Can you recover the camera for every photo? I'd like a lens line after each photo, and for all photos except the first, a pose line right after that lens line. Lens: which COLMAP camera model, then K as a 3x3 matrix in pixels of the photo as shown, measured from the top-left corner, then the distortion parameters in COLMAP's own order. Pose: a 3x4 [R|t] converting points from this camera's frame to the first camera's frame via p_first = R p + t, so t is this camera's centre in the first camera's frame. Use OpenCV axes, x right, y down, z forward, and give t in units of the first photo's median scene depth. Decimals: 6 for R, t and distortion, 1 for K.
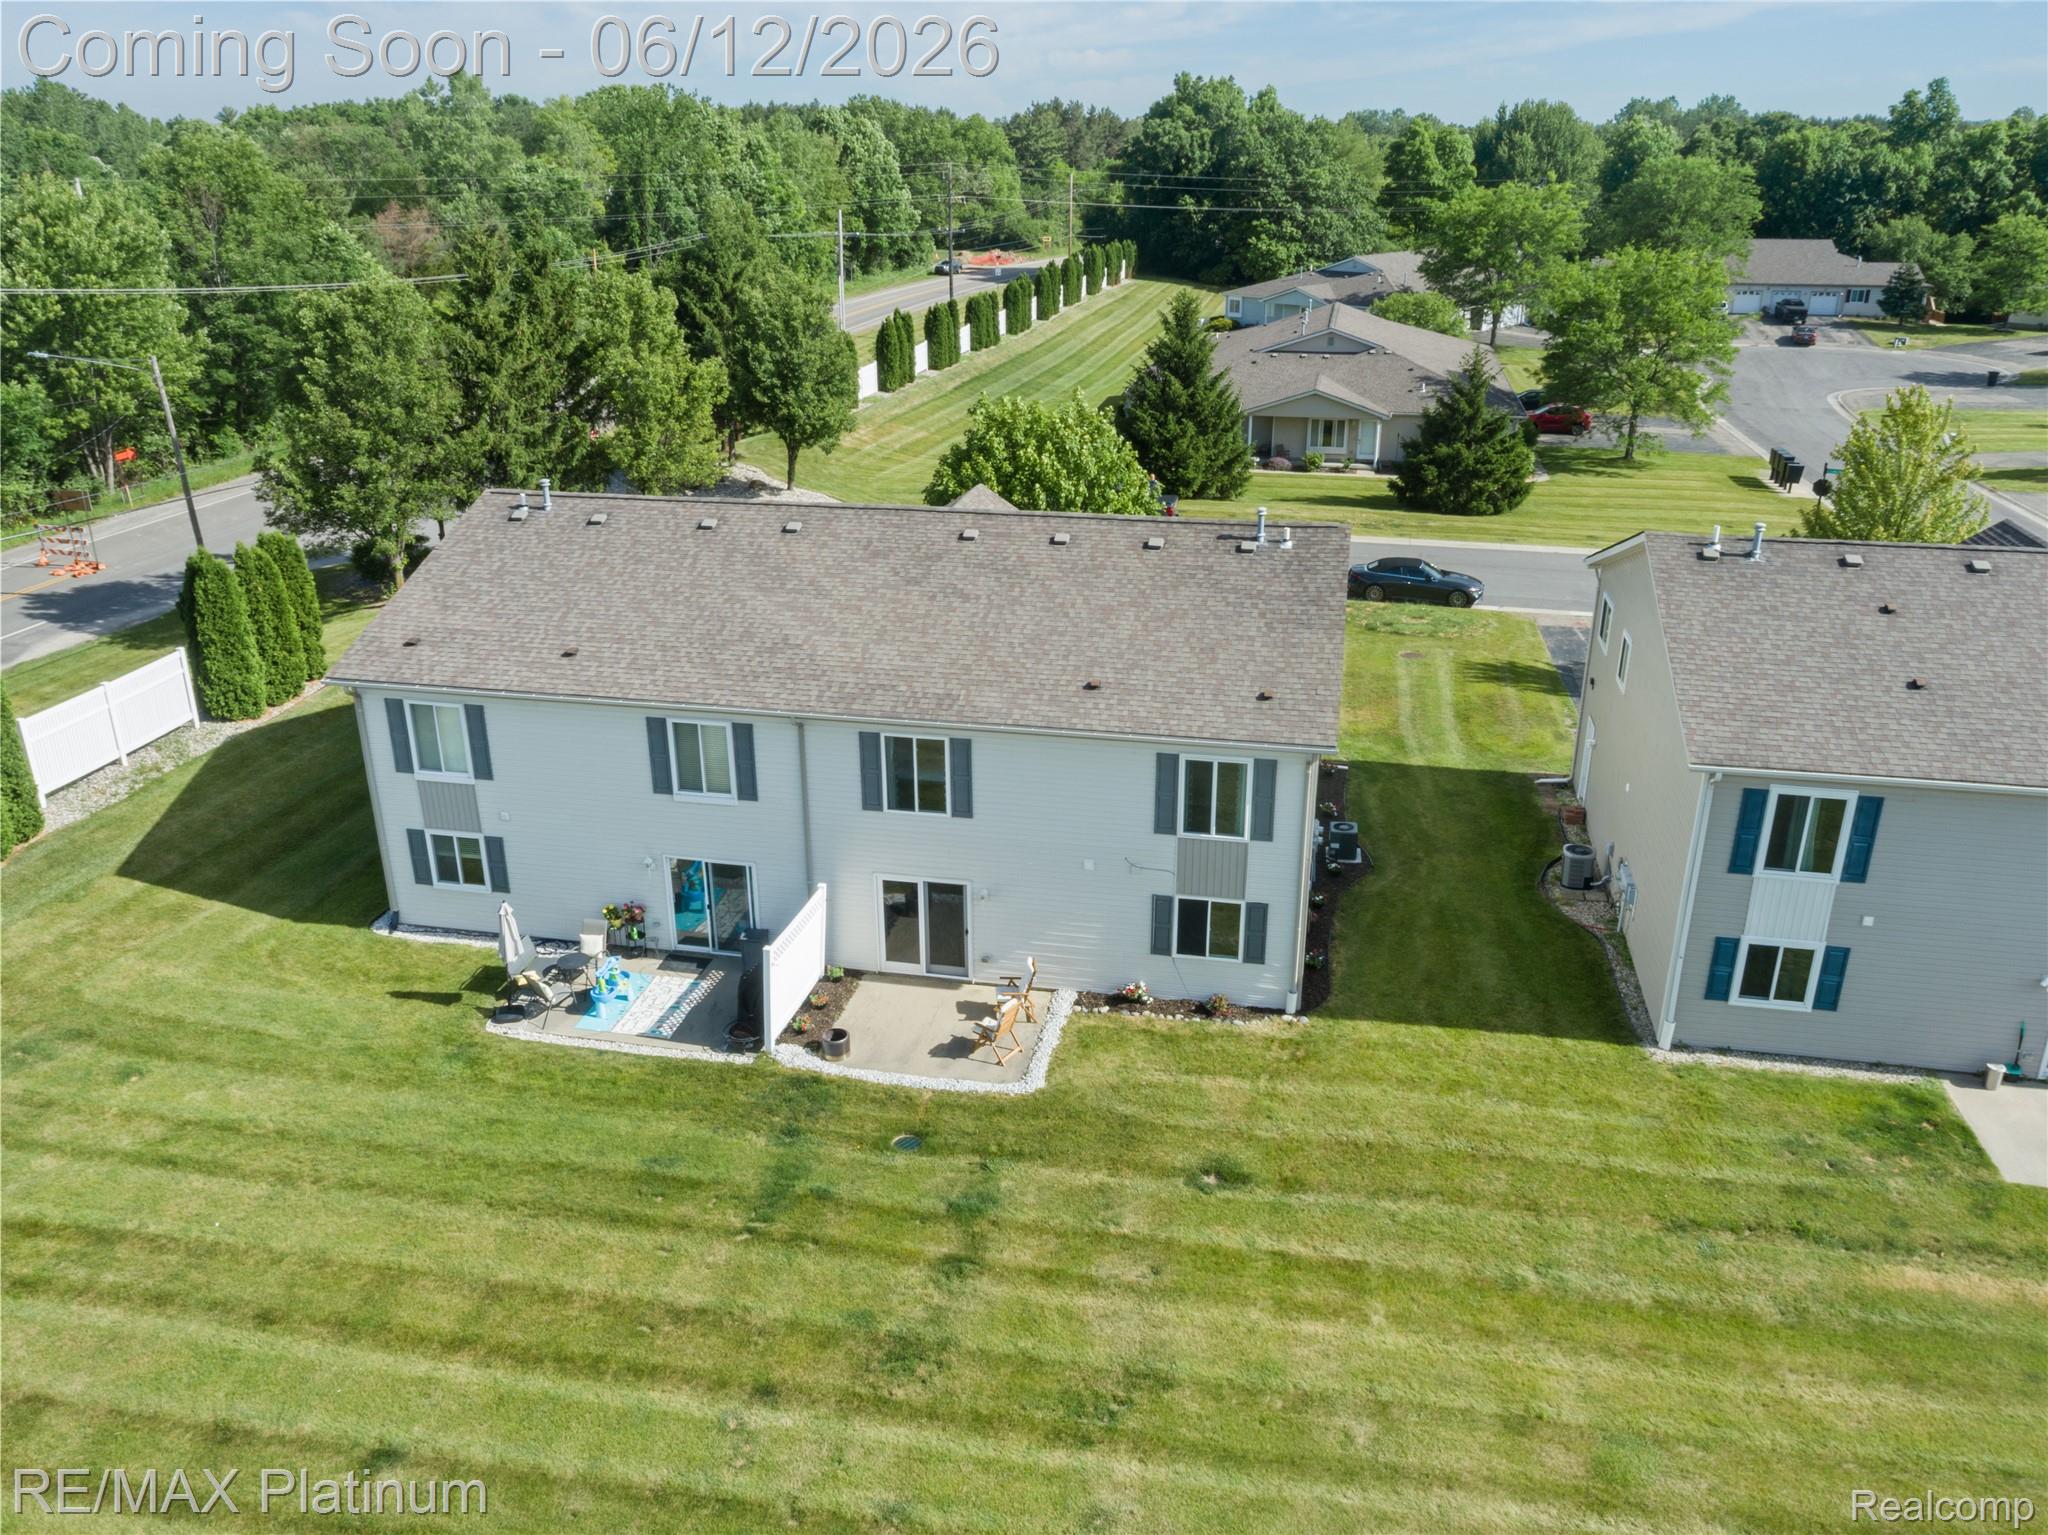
lens RADIAL K [[1521.4, 0, 1024.0], [0, 1521.4, 767.5], [0, 0, 1]] dist [-0.022597, 0.010457]
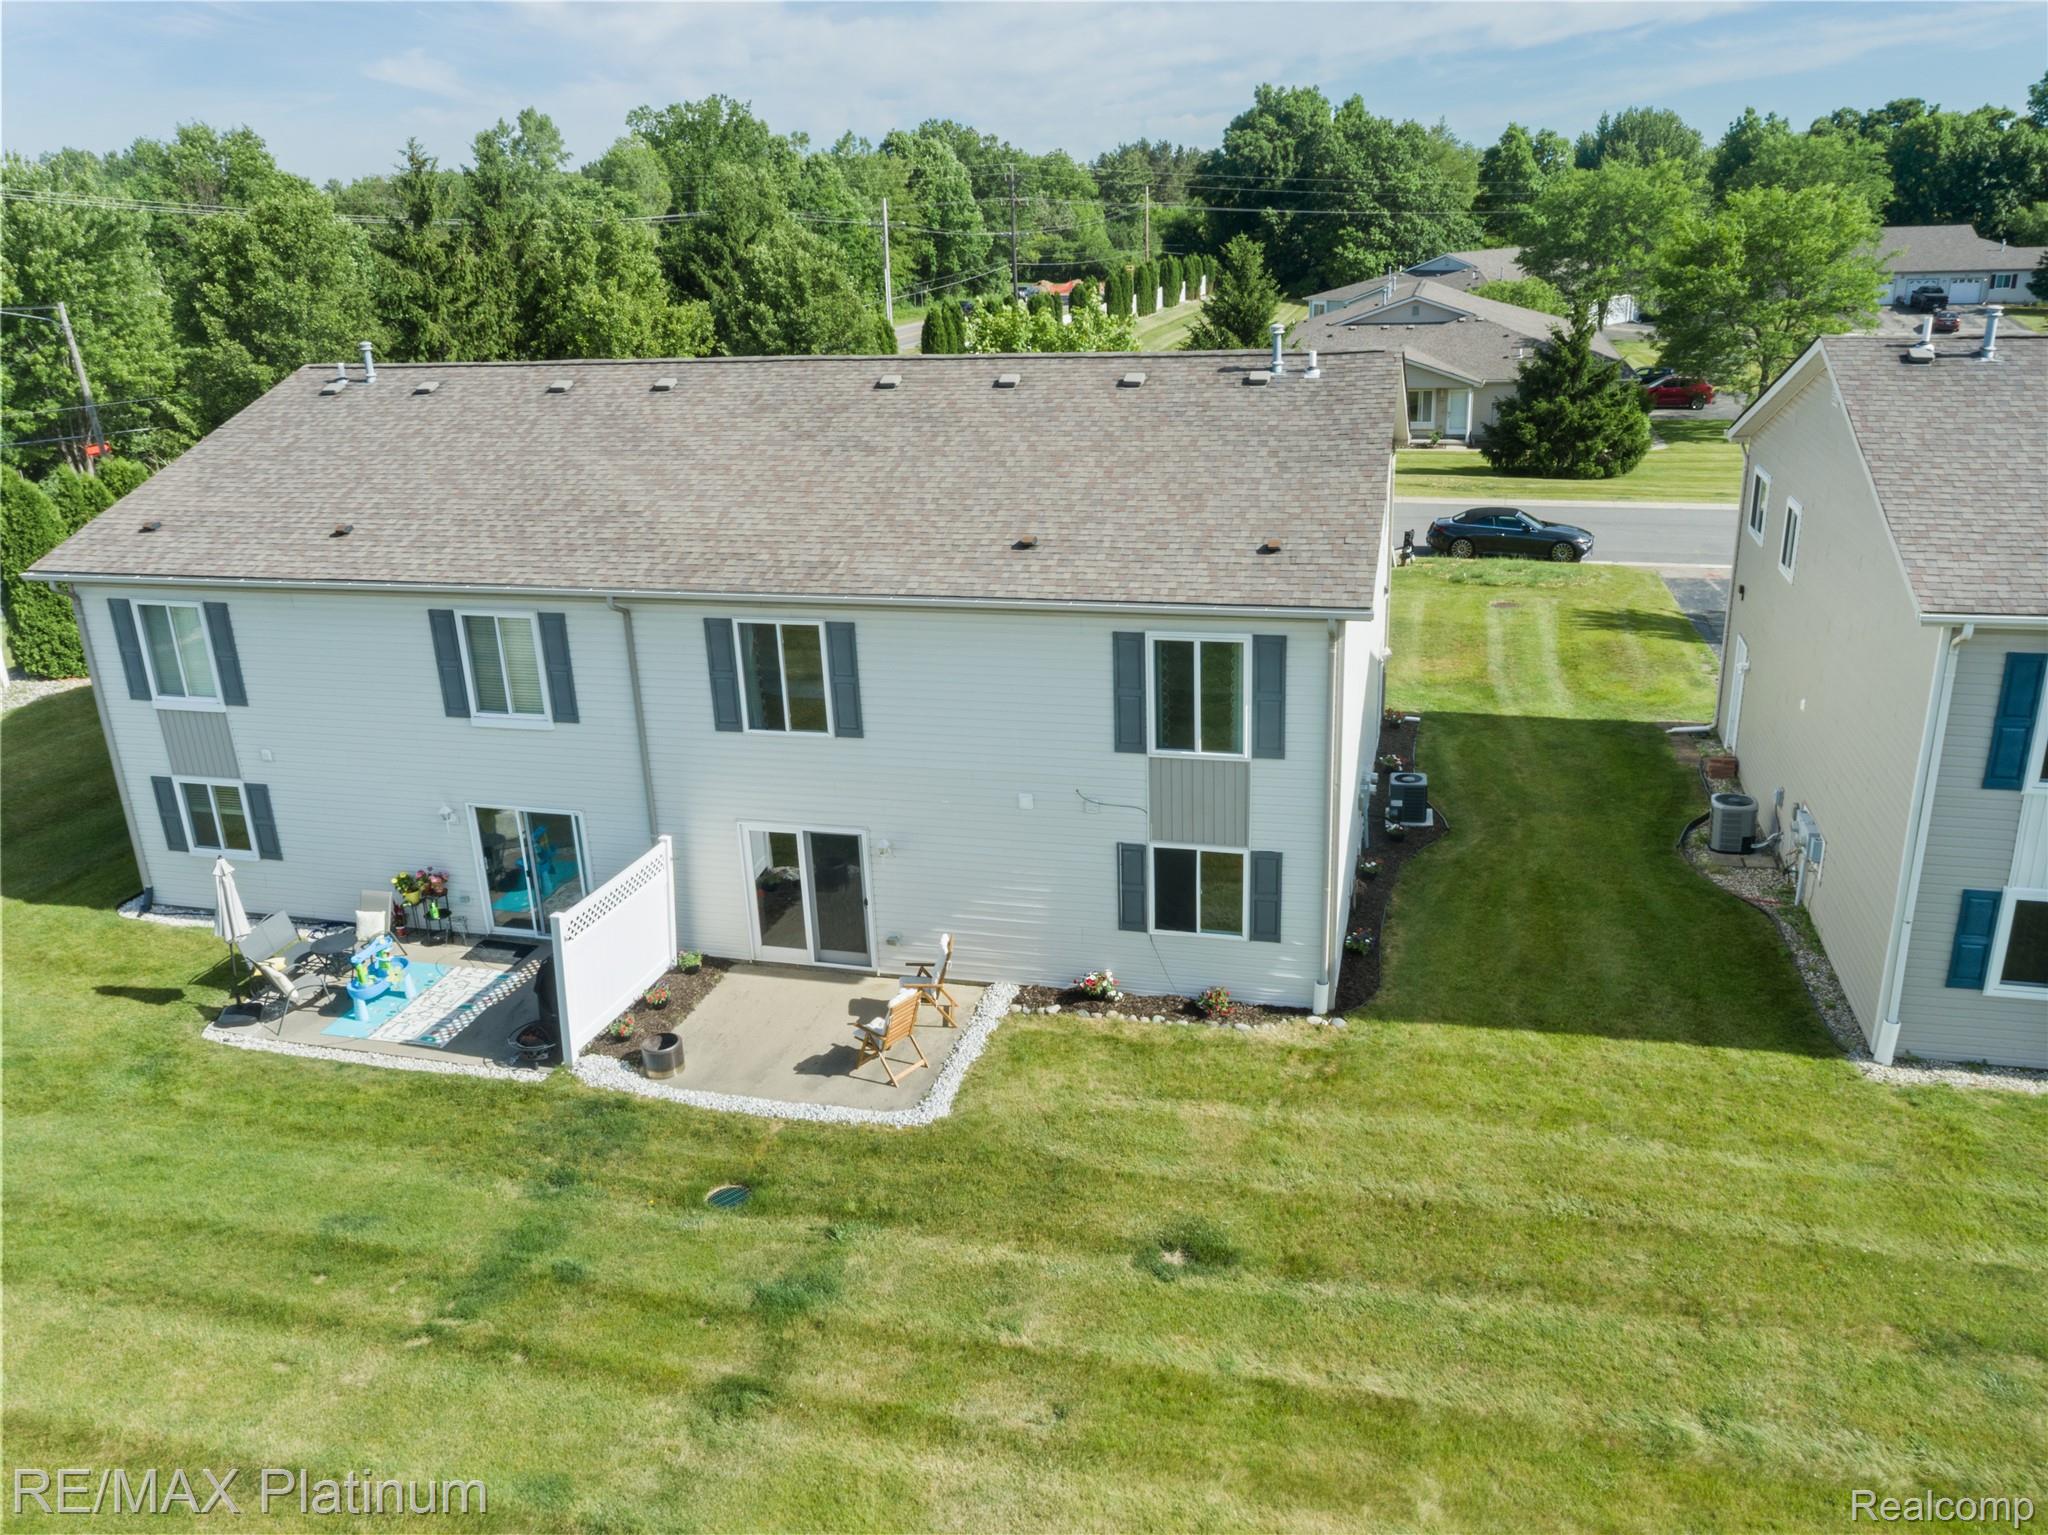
lens RADIAL K [[1521.4, 0, 1024.0], [0, 1521.4, 767.5], [0, 0, 1]] dist [-0.022597, 0.010457]
pose [[0.997572, -0.011487, -0.068685, 0.086112], [0.008864, 0.999224, -0.038379, 0.071920], [0.069073, 0.037677, 0.996900, 0.283808]]
